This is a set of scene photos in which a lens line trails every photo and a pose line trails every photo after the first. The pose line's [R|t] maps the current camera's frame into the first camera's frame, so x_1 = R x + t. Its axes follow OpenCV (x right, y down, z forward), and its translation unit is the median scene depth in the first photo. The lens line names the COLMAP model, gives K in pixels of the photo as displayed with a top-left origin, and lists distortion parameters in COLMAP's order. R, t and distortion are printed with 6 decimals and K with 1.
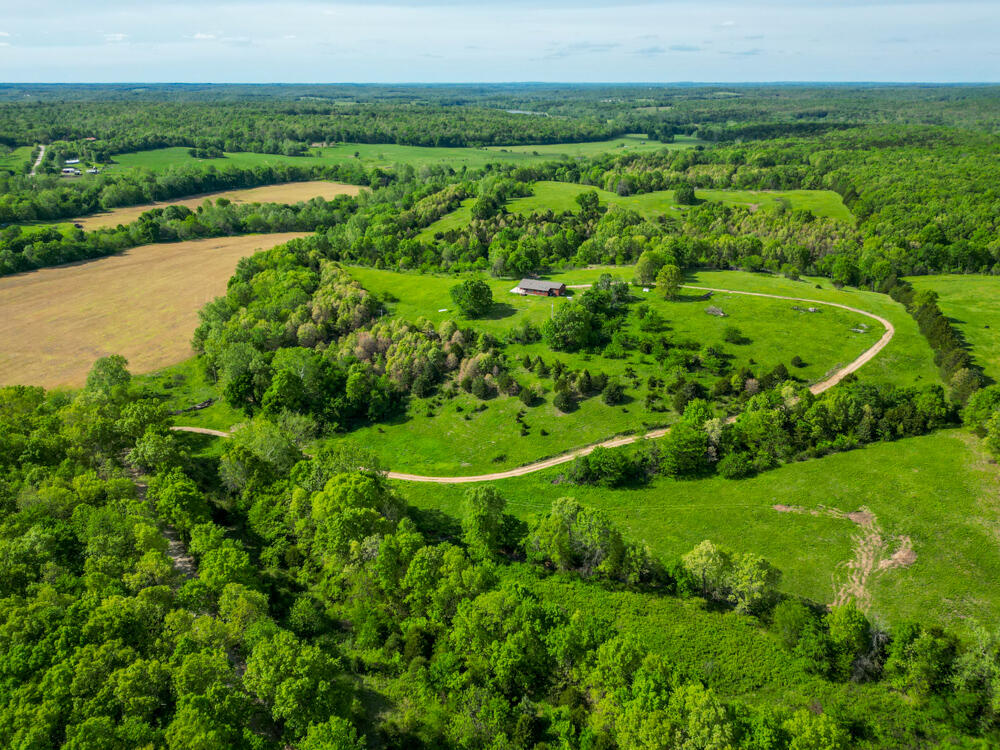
lens RADIAL K [[738.0, 0, 500.0], [0, 738.0, 375.0], [0, 0, 1]] dist [0.050543, -0.073804]
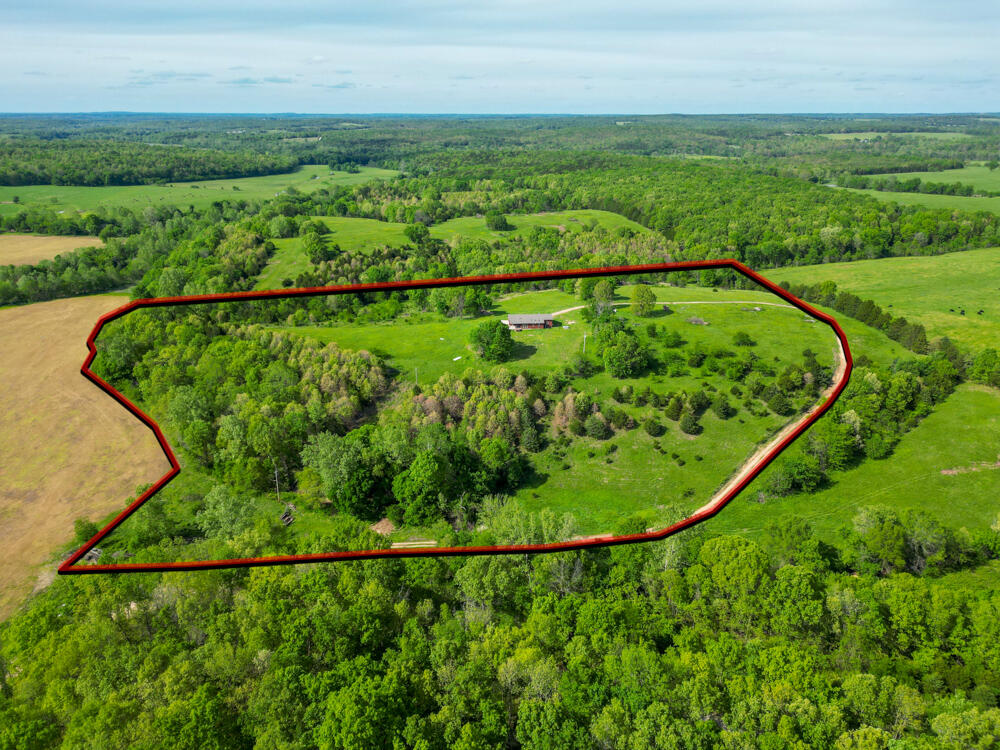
lens RADIAL K [[738.0, 0, 500.0], [0, 738.0, 375.0], [0, 0, 1]] dist [0.050543, -0.073804]
pose [[0.870221, -0.161218, 0.465536, -0.142138], [0.178383, 0.983934, 0.007292, -0.020008], [-0.459233, 0.076698, 0.884999, 0.051942]]
